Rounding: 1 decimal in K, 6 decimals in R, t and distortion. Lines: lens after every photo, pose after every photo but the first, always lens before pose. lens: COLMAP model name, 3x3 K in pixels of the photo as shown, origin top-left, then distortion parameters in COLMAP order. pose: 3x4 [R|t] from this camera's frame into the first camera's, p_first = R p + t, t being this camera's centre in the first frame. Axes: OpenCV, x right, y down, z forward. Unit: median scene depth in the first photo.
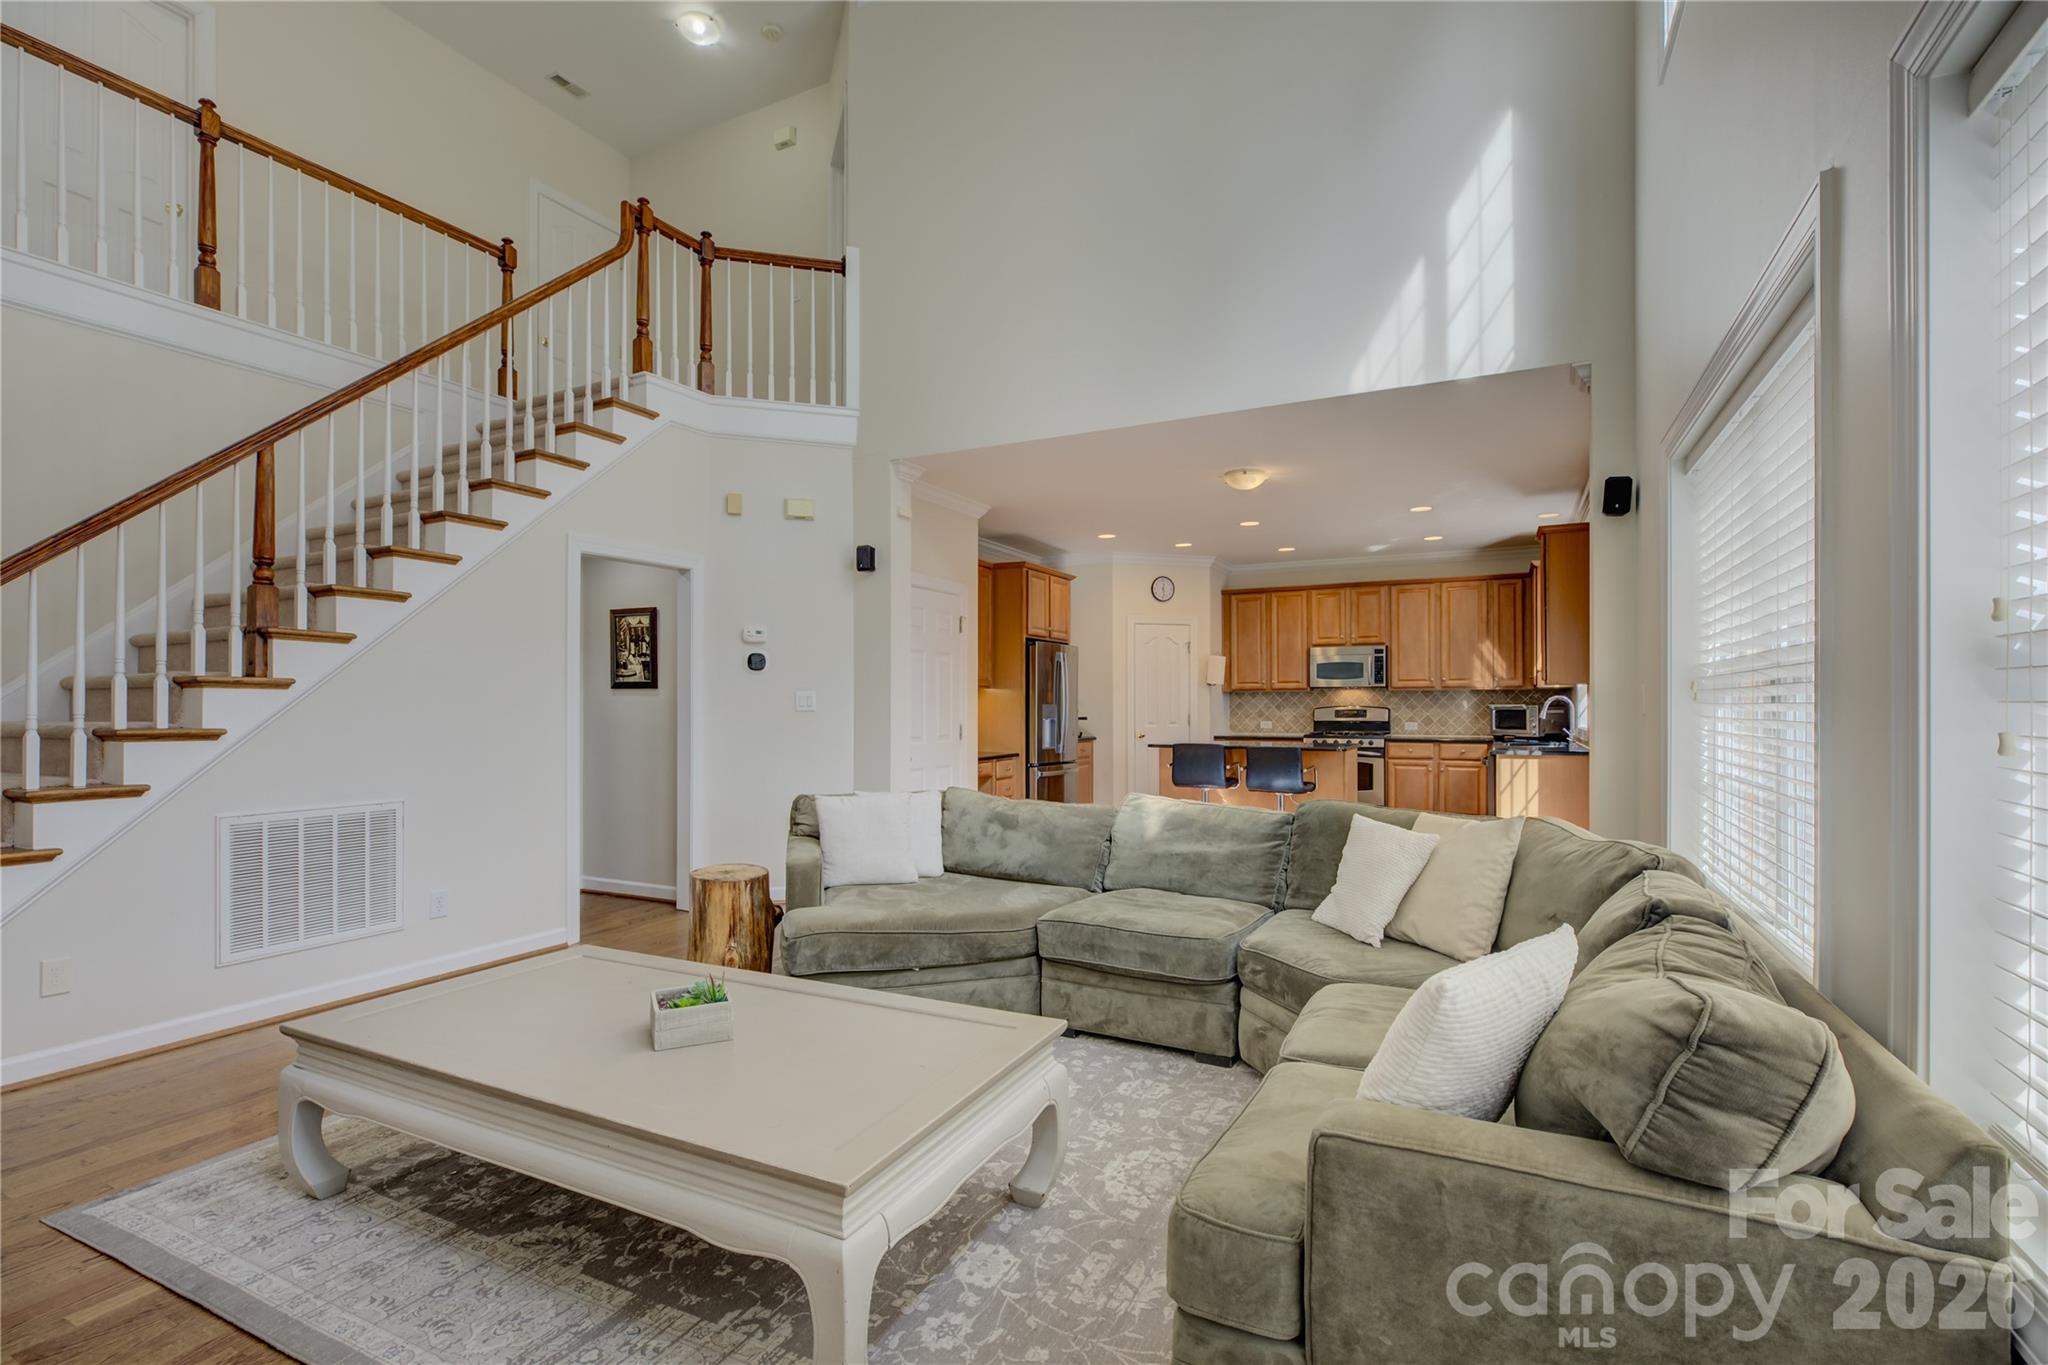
lens RADIAL K [[954.0, 0, 1008.7], [0, 954.0, 688.8], [0, 0, 1]] dist [-0.011070, 0.000406]
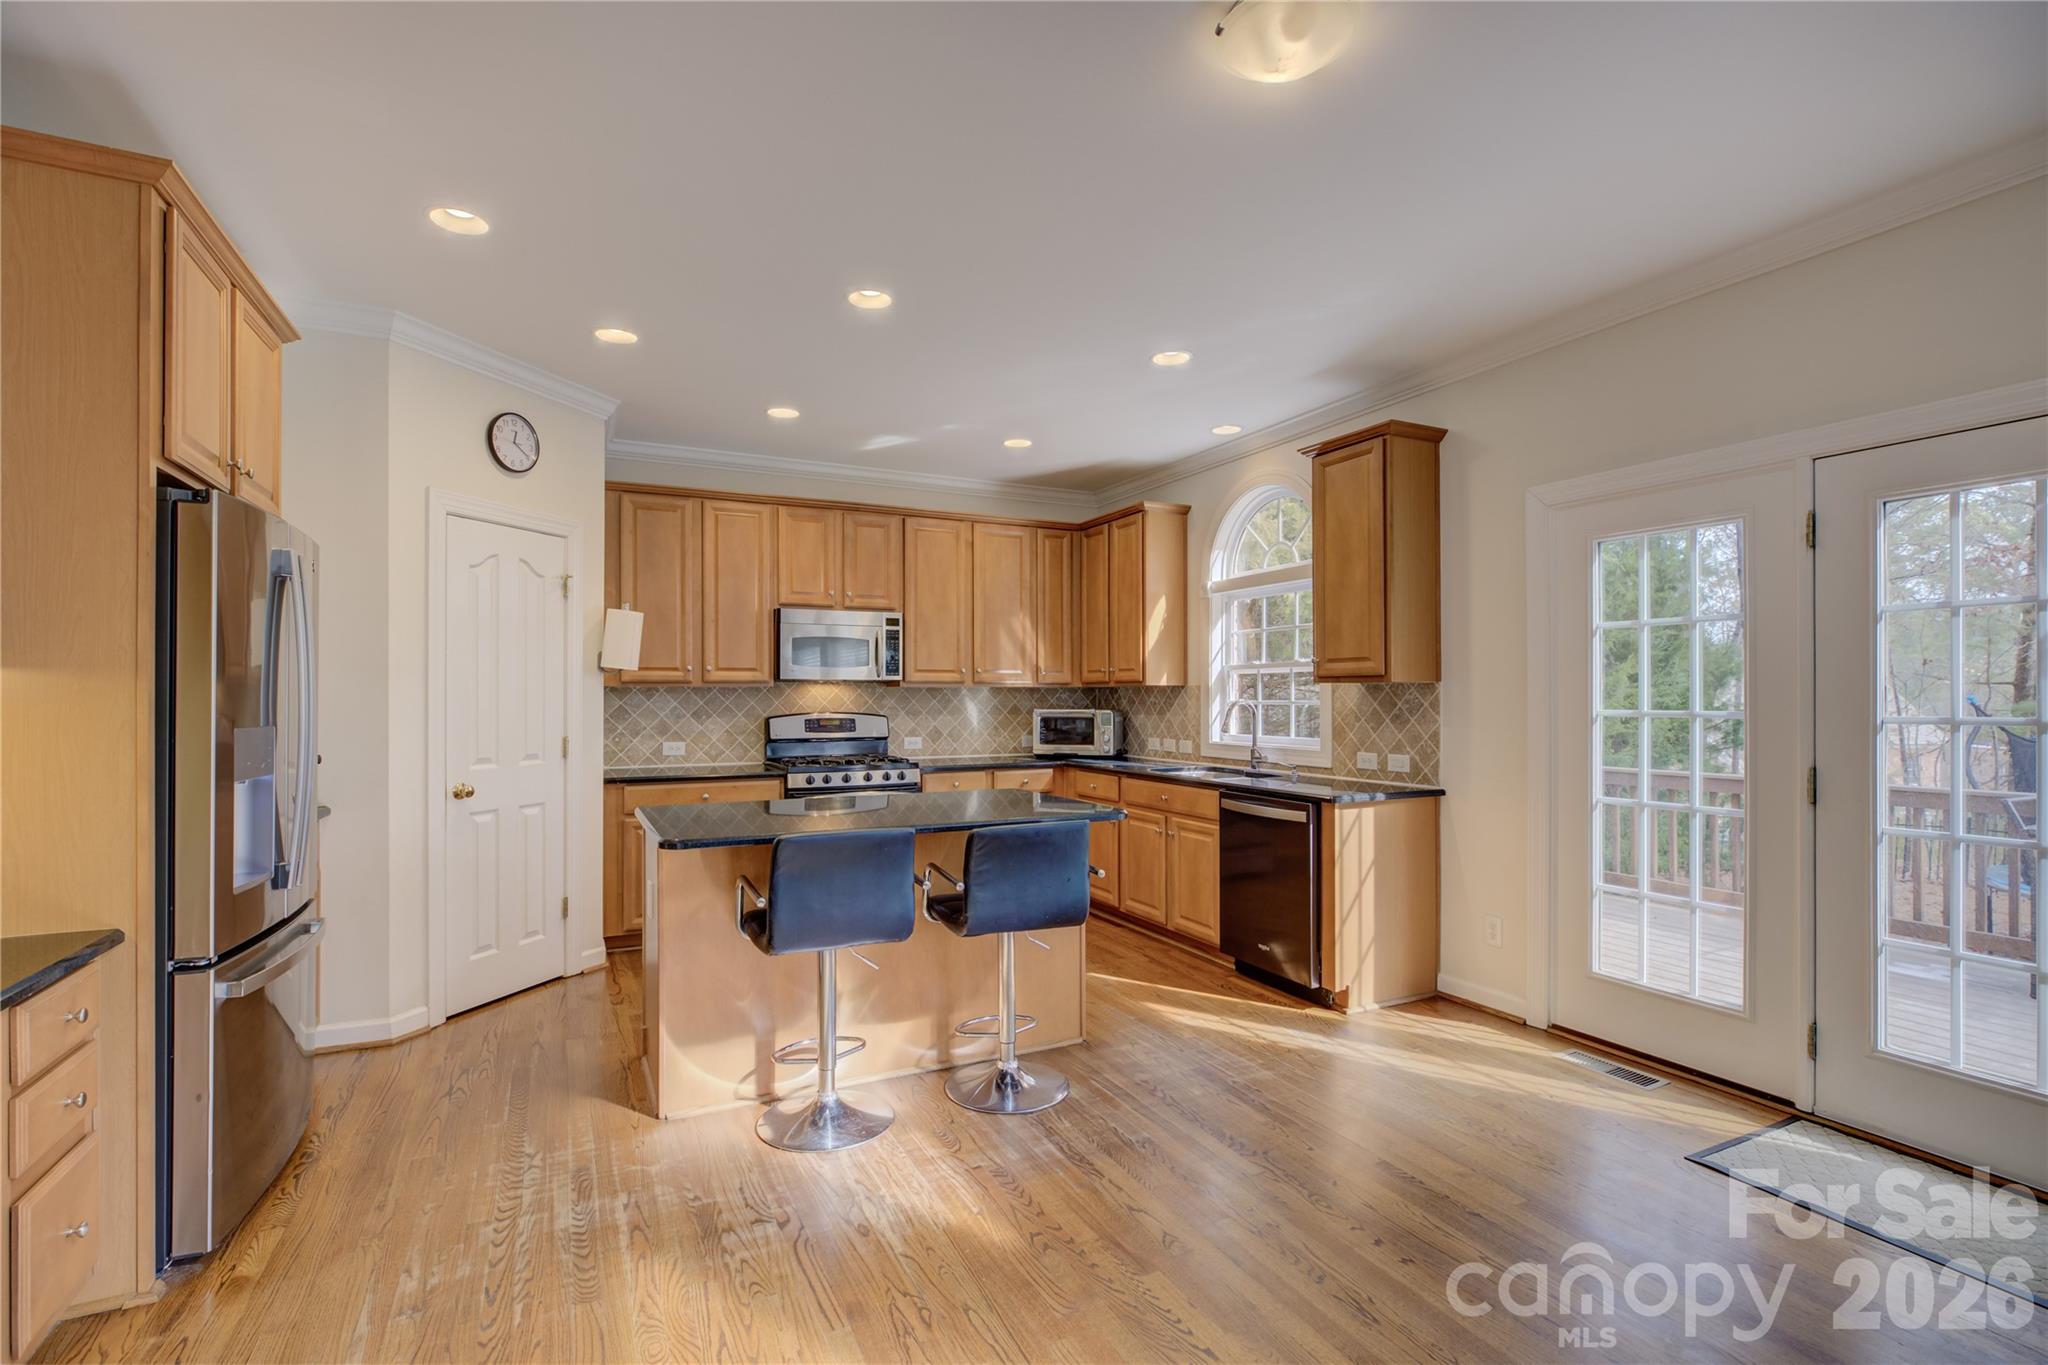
lens RADIAL K [[937.3, 0, 1014.8], [0, 937.3, 693.0], [0, 0, 1]] dist [-0.005970, 0.001027]
pose [[0.597193, 0.002153, 0.802095, -0.041722], [-0.013236, 0.999887, 0.007171, 0.000317], [-0.801988, -0.014899, 0.597154, 0.604553]]
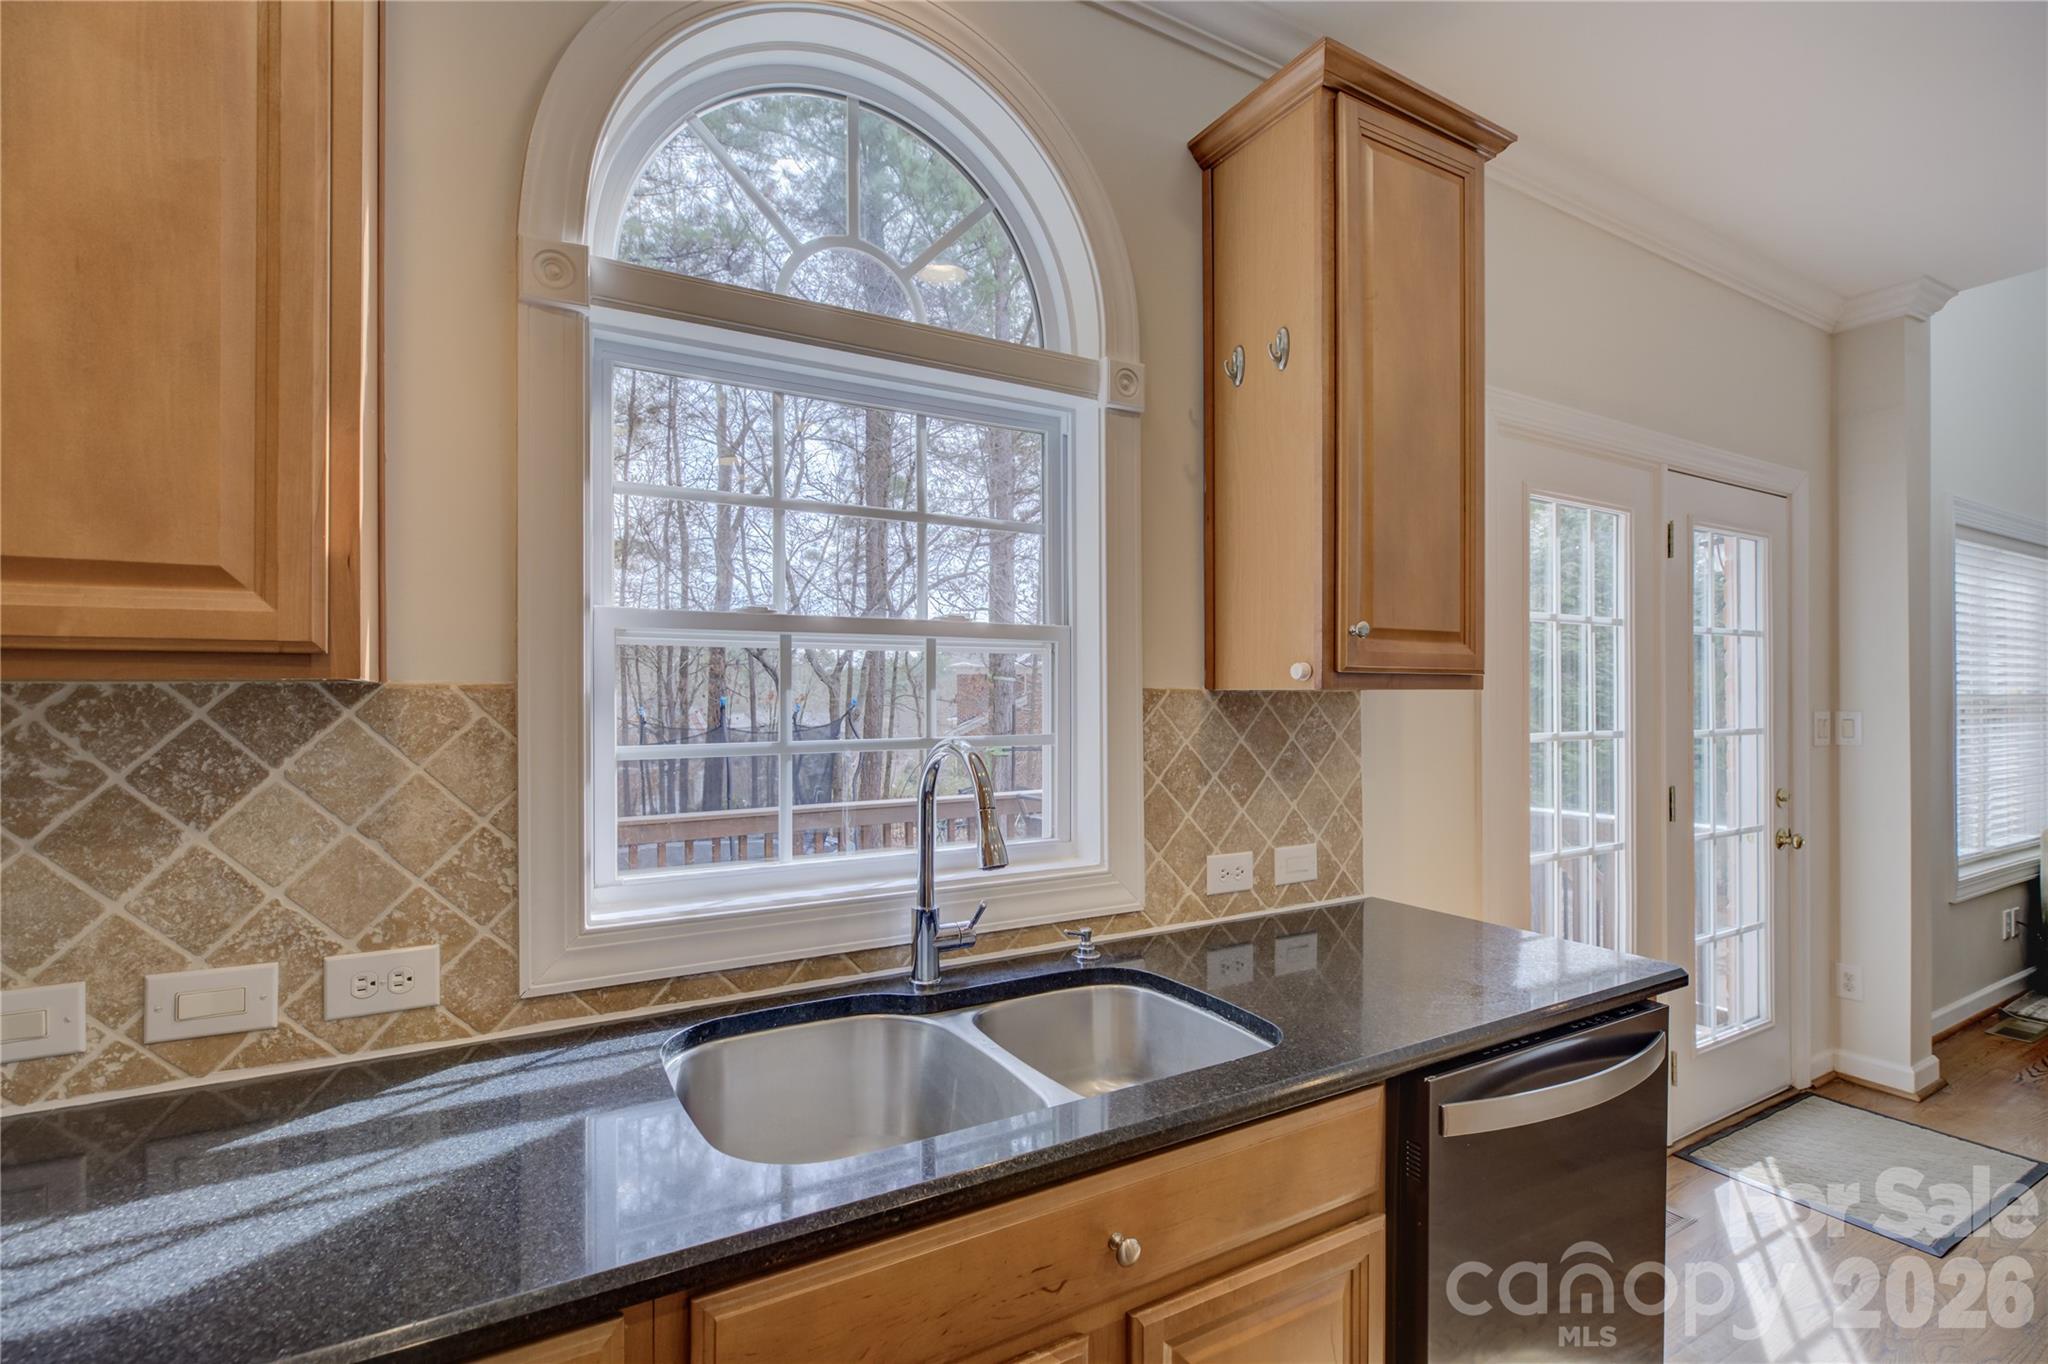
lens RADIAL K [[937.3, 0, 1014.8], [0, 937.3, 692.5], [0, 0, 1]] dist [-0.005970, 0.001027]
pose [[-0.841306, -0.004965, 0.540537, 0.388458], [-0.012906, 0.999857, -0.010903, -0.000218], [-0.540406, -0.016149, -0.841250, 0.949958]]
